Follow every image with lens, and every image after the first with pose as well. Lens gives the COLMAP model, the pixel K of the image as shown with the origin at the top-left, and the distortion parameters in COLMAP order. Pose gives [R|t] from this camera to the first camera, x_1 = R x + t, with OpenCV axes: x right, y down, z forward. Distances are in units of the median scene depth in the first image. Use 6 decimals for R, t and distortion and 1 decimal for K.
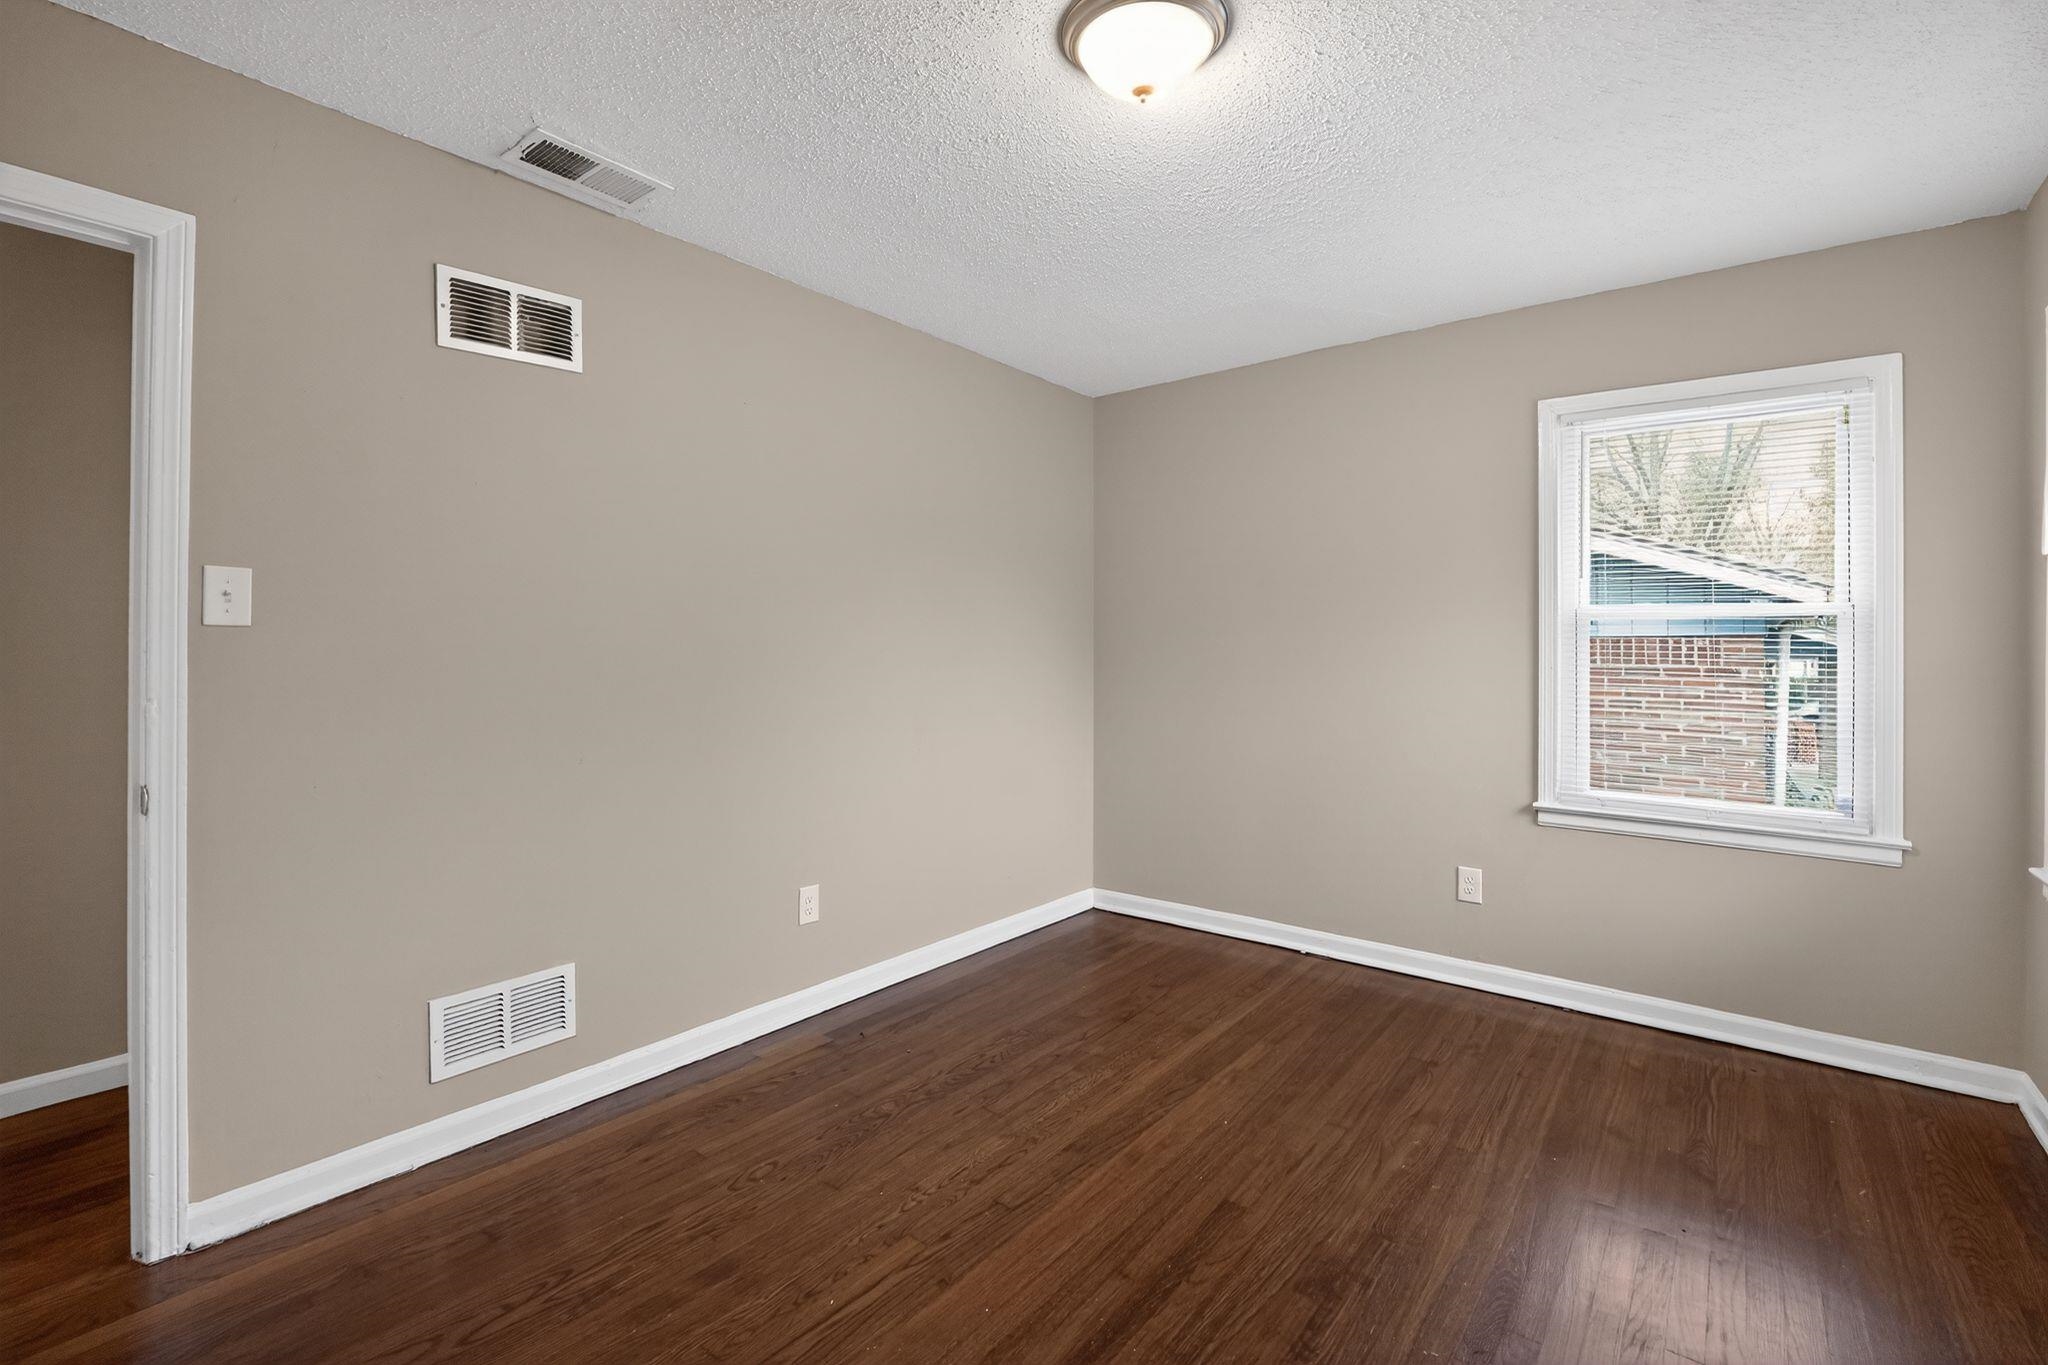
lens RADIAL K [[906.6, 0, 1030.2], [0, 906.6, 642.6], [0, 0, 1]] dist [-0.042993, 0.000426]
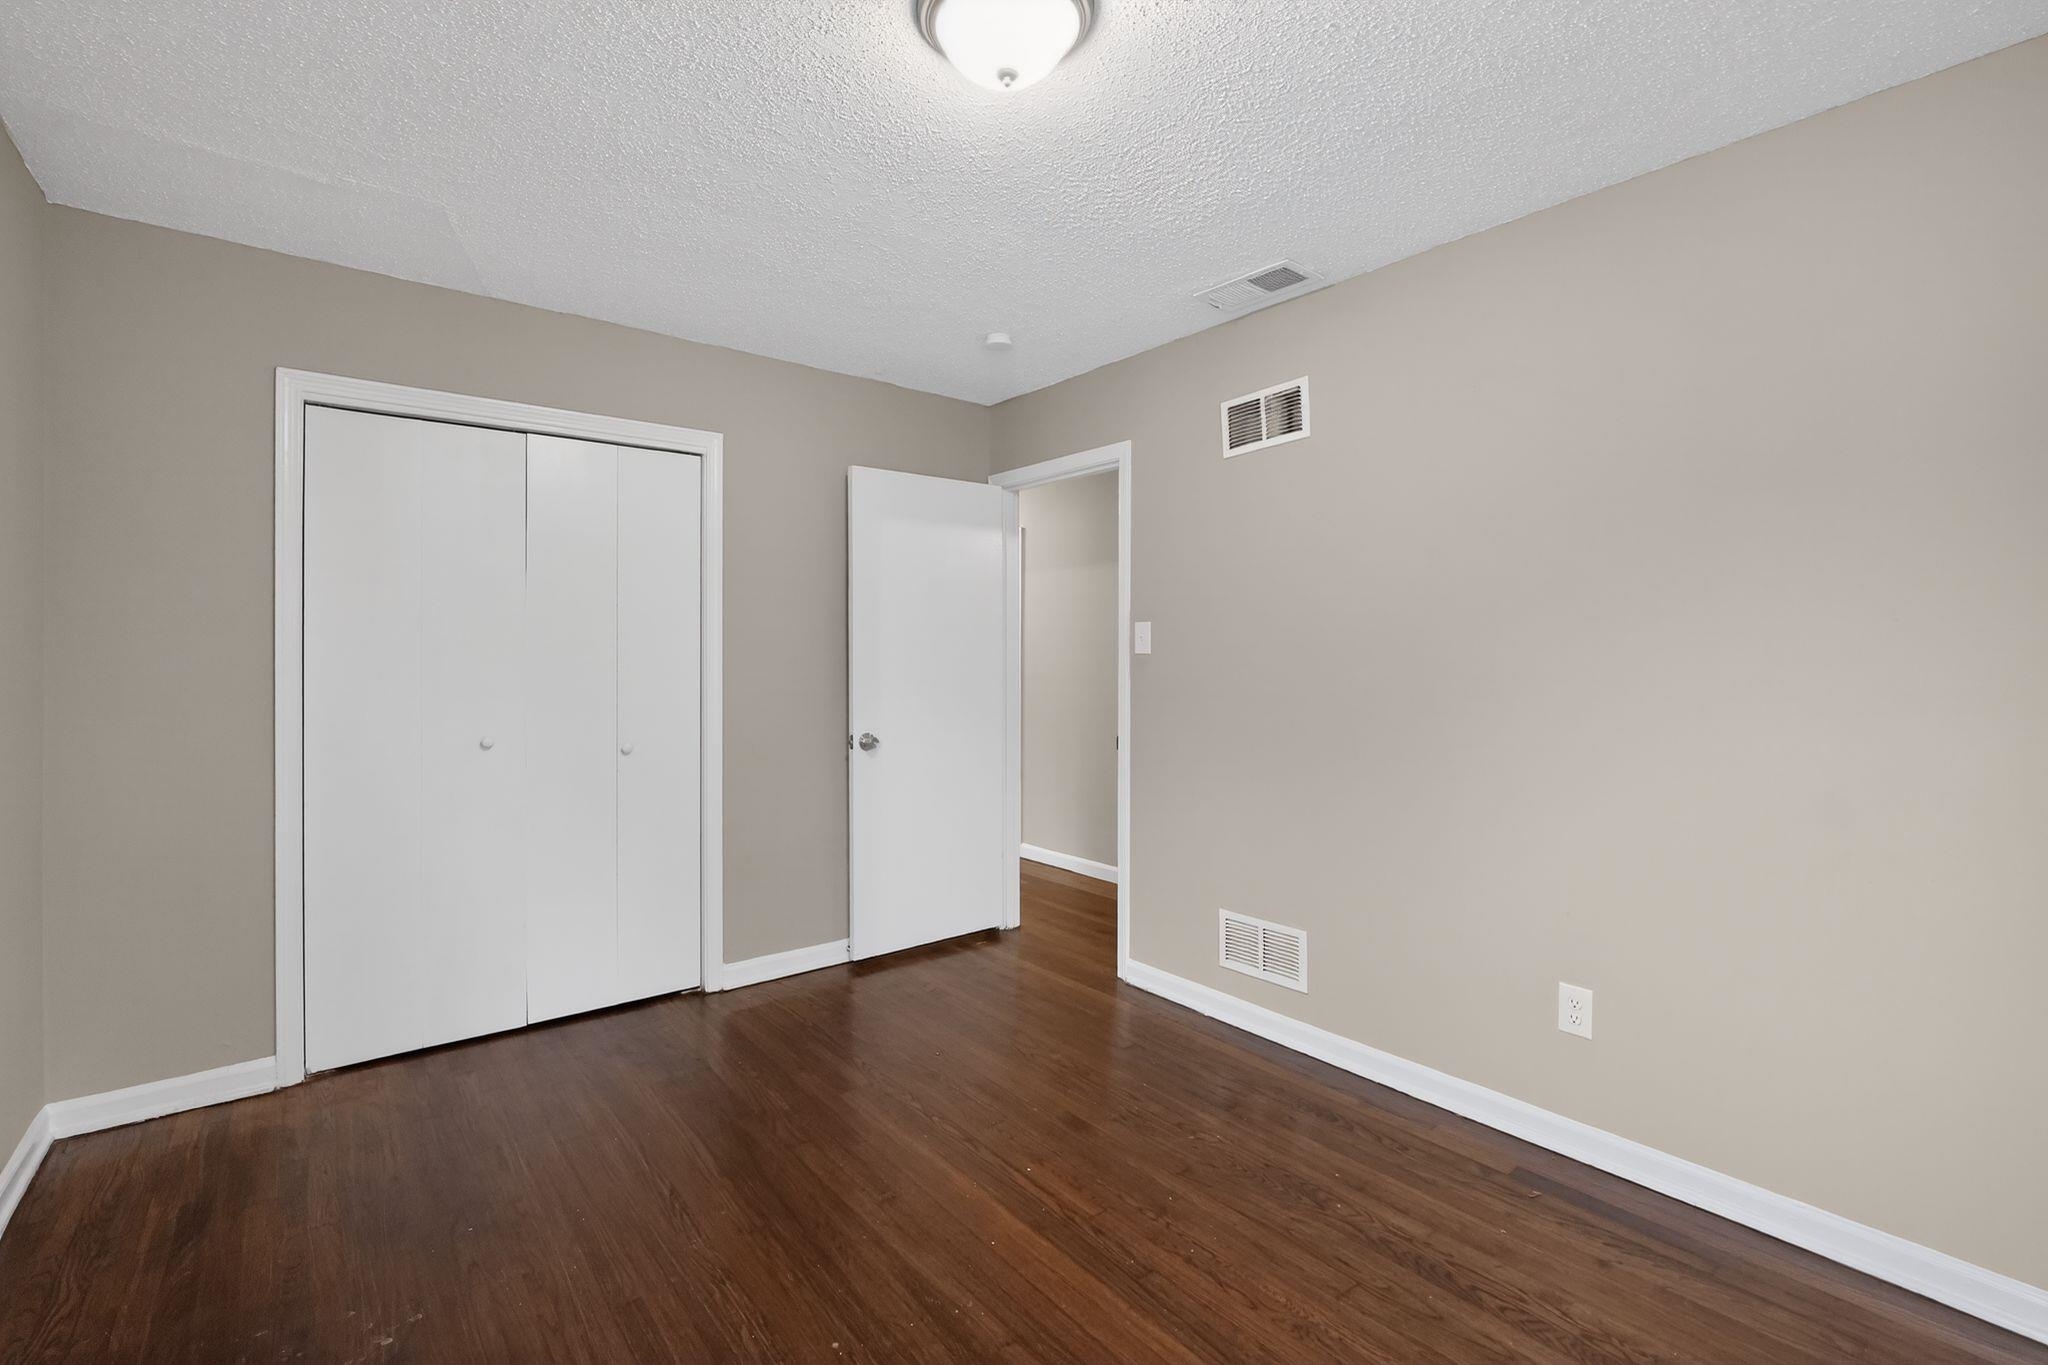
lens RADIAL K [[902.8, 0, 1026.8], [0, 902.8, 674.9], [0, 0, 1]] dist [-0.013488, -0.000144]
pose [[-0.232714, 0.019612, -0.972348, 0.799989], [0.001520, 0.999803, 0.019802, -0.012833], [0.972544, 0.003130, -0.232698, 0.977859]]
